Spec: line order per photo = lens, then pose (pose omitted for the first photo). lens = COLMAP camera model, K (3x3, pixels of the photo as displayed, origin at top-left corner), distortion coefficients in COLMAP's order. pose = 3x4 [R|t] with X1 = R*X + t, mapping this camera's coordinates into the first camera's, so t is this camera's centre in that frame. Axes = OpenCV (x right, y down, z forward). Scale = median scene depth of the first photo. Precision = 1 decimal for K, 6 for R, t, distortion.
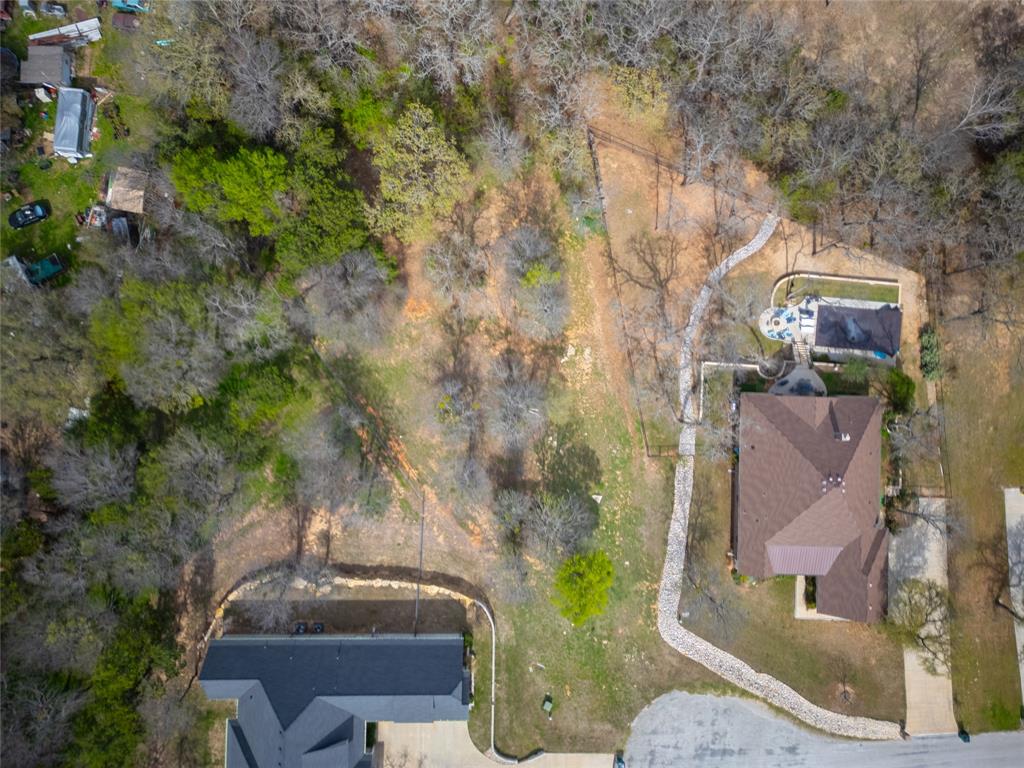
lens RADIAL K [[730.5, 0, 512.0], [0, 730.5, 384.0], [0, 0, 1]] dist [0.025272, -0.003436]
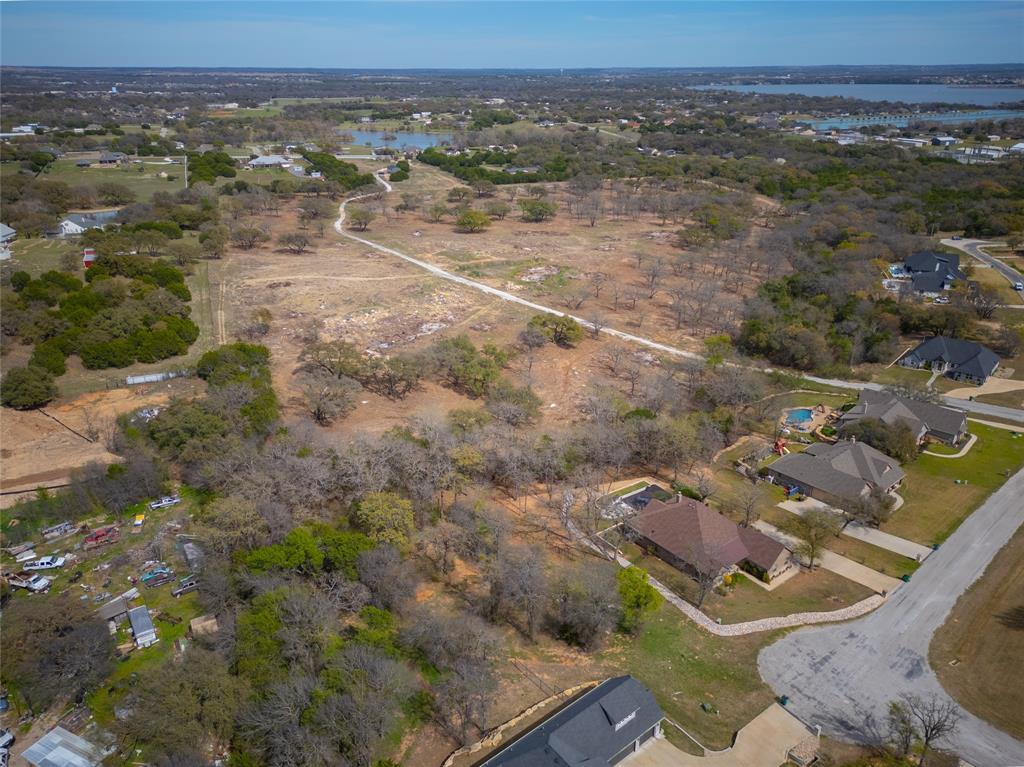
lens RADIAL K [[730.5, 0, 512.0], [0, 730.5, 383.5], [0, 0, 1]] dist [0.025272, -0.003436]
pose [[0.774957, -0.273666, 0.569691, -0.712519], [0.631886, 0.317365, -0.707107, 0.895160], [0.012711, 0.907957, 0.418870, 0.033535]]
